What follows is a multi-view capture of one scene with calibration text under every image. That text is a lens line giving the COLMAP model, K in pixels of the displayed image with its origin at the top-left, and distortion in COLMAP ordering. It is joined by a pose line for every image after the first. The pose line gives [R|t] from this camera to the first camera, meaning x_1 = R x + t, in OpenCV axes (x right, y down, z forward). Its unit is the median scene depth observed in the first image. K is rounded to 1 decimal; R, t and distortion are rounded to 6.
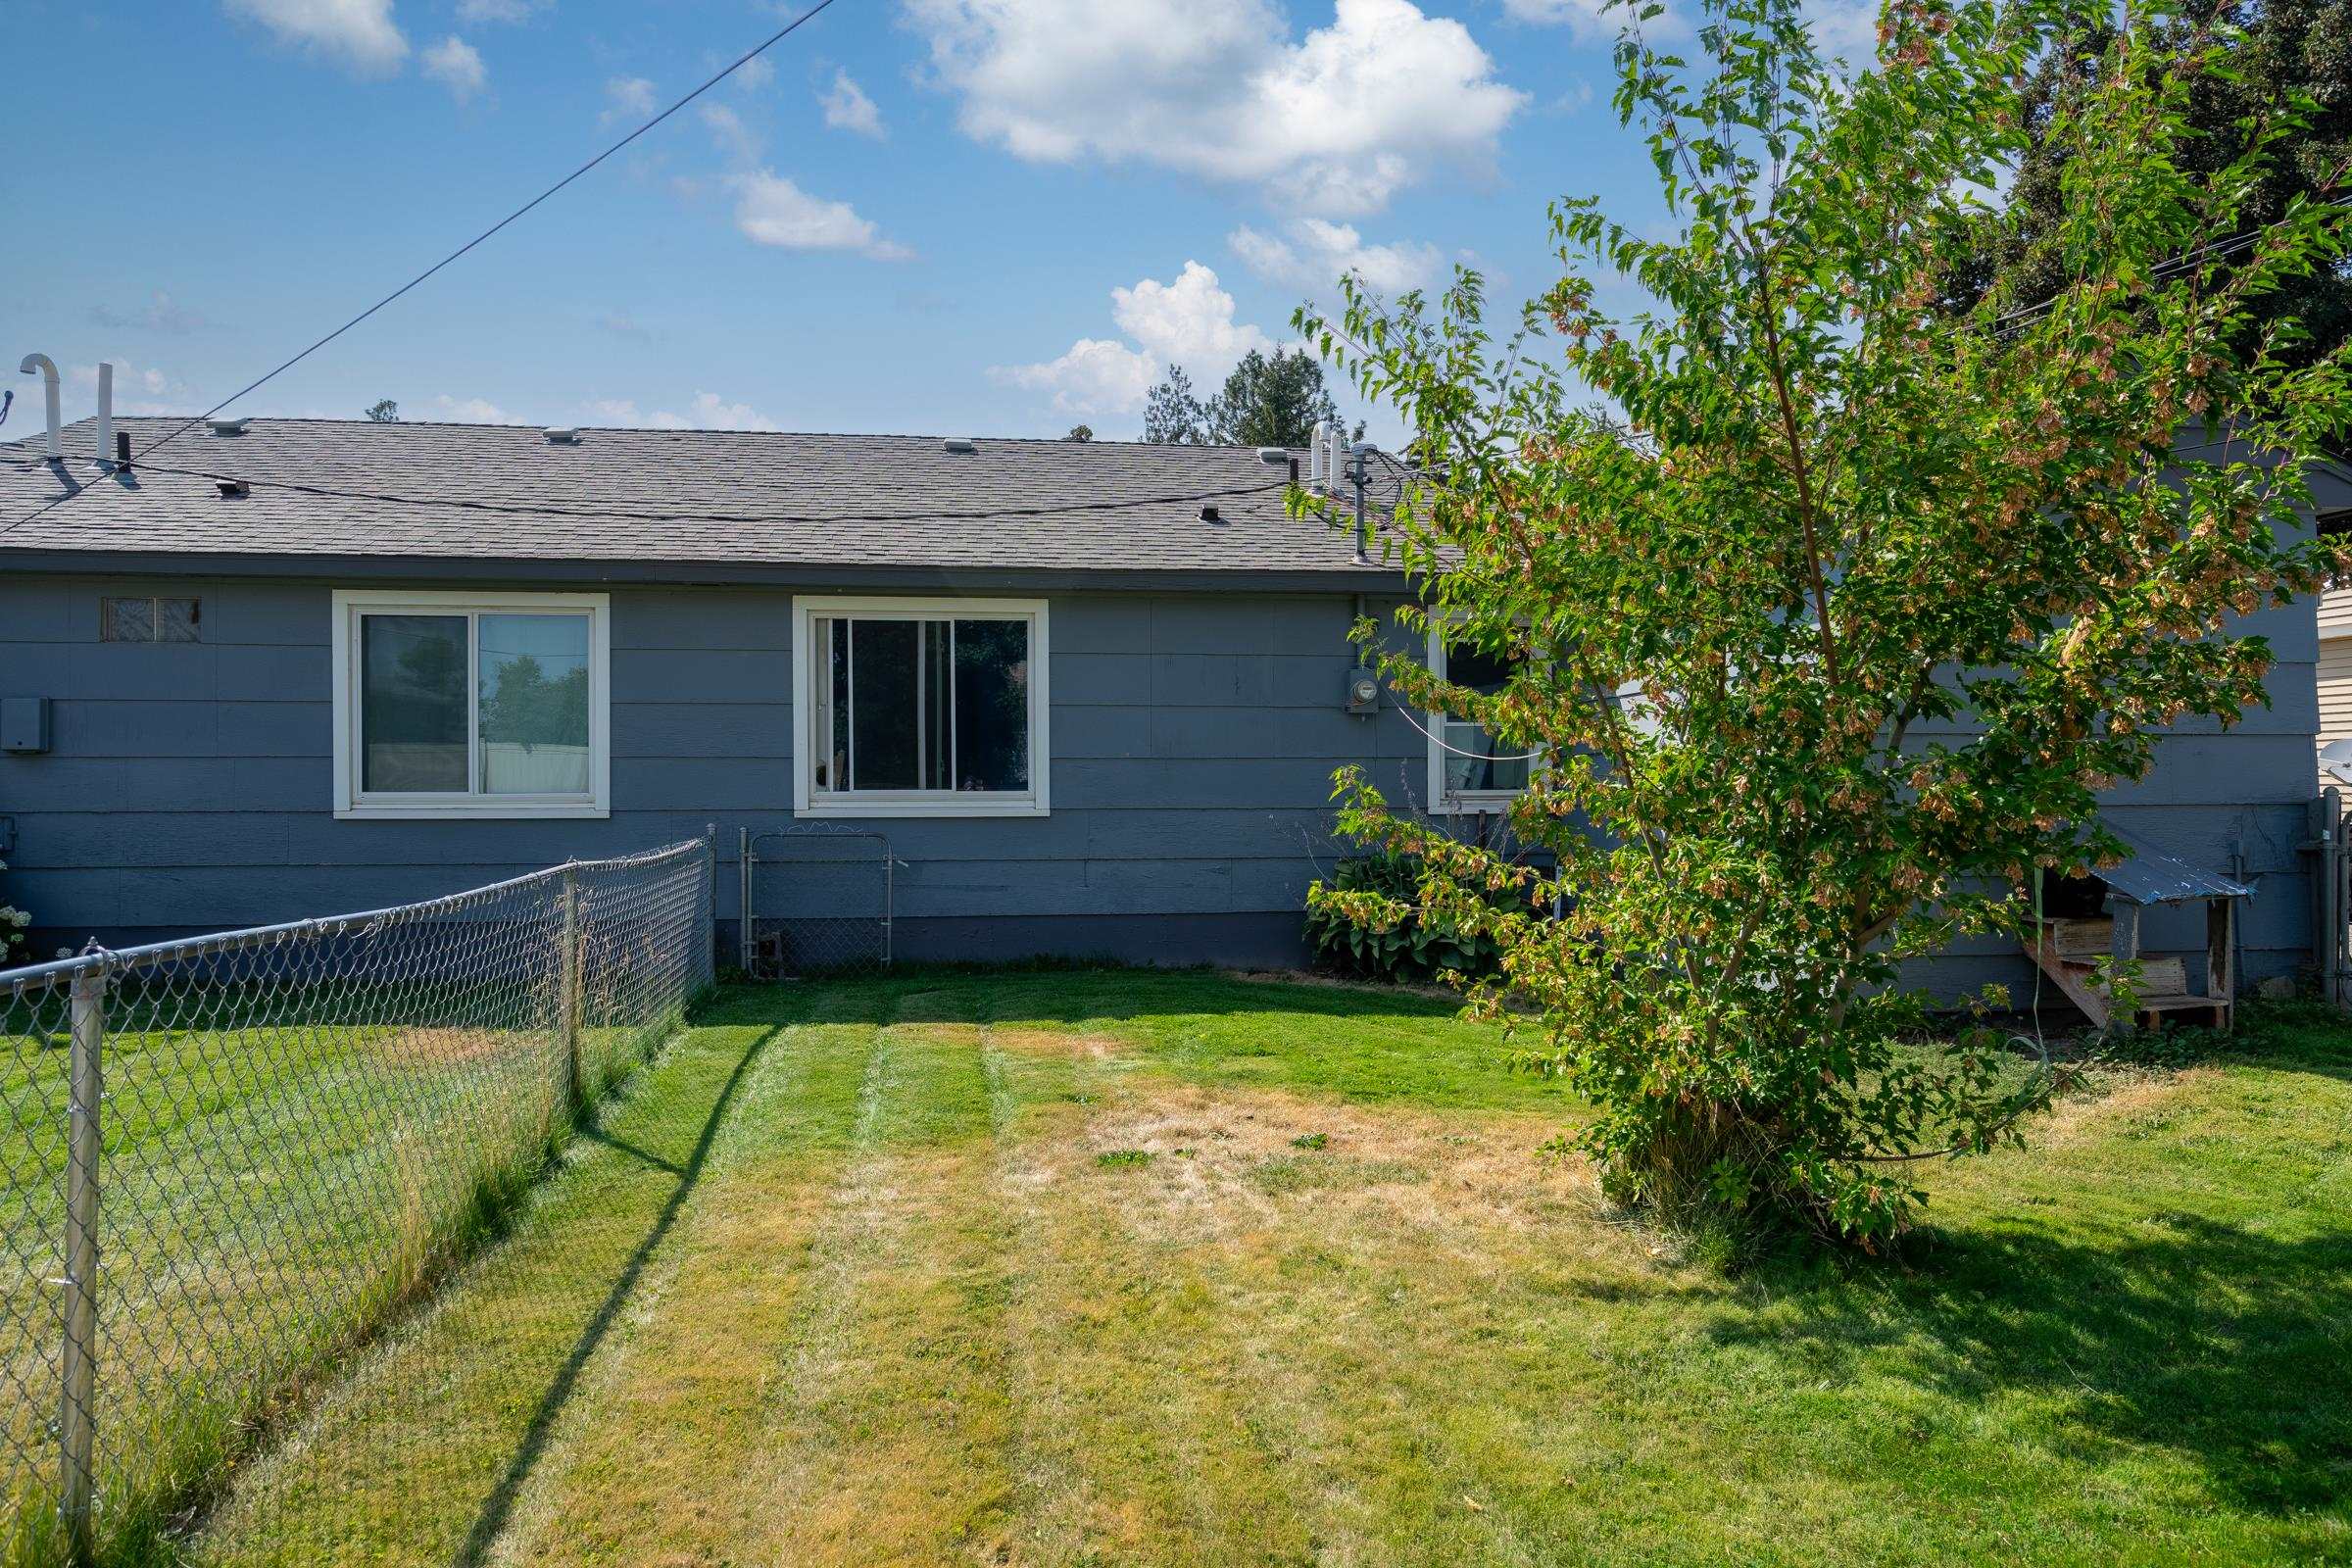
lens RADIAL K [[1538.4, 0, 1175.8], [0, 1538.4, 784.0], [0, 0, 1]] dist [0.008098, 0.000548]
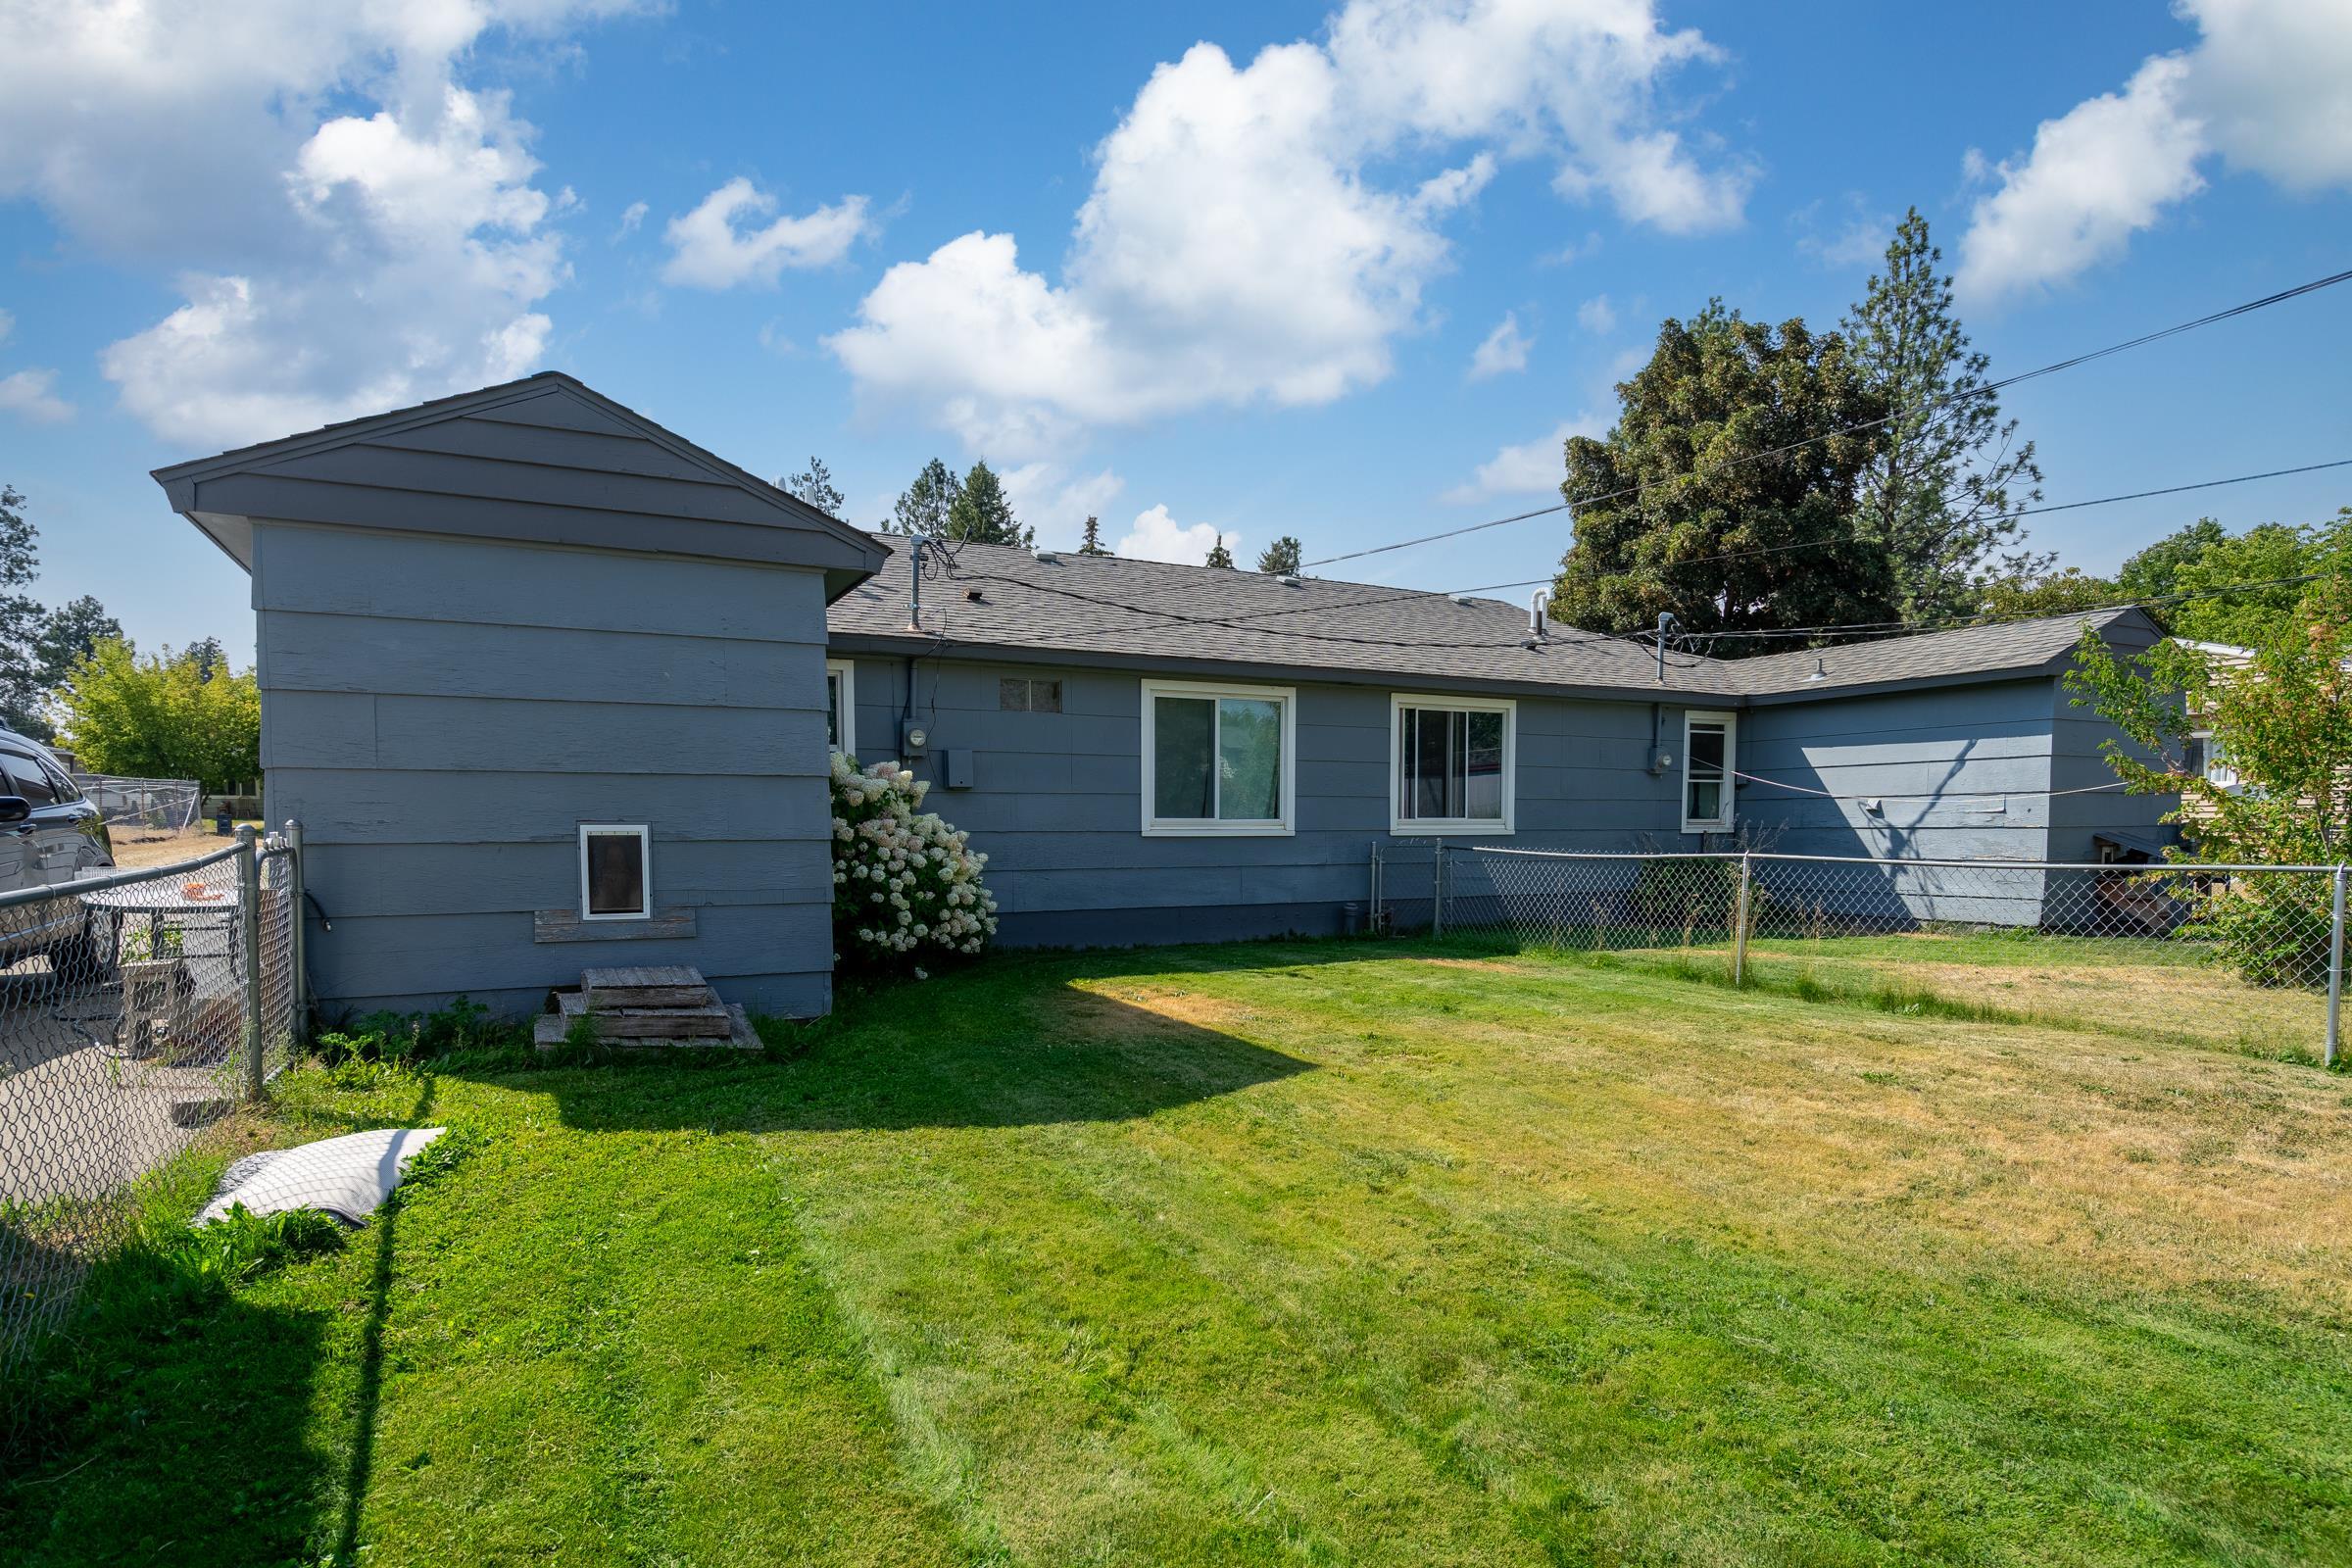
lens RADIAL K [[1263.7, 0, 1175.5], [0, 1263.7, 793.0], [0, 0, 1]] dist [0.003607, 0.000072]
pose [[0.937612, 0.011463, 0.347494, -0.882498], [-0.006430, 0.999857, -0.015633, -0.000431], [-0.347623, 0.012423, 0.937552, -0.113650]]
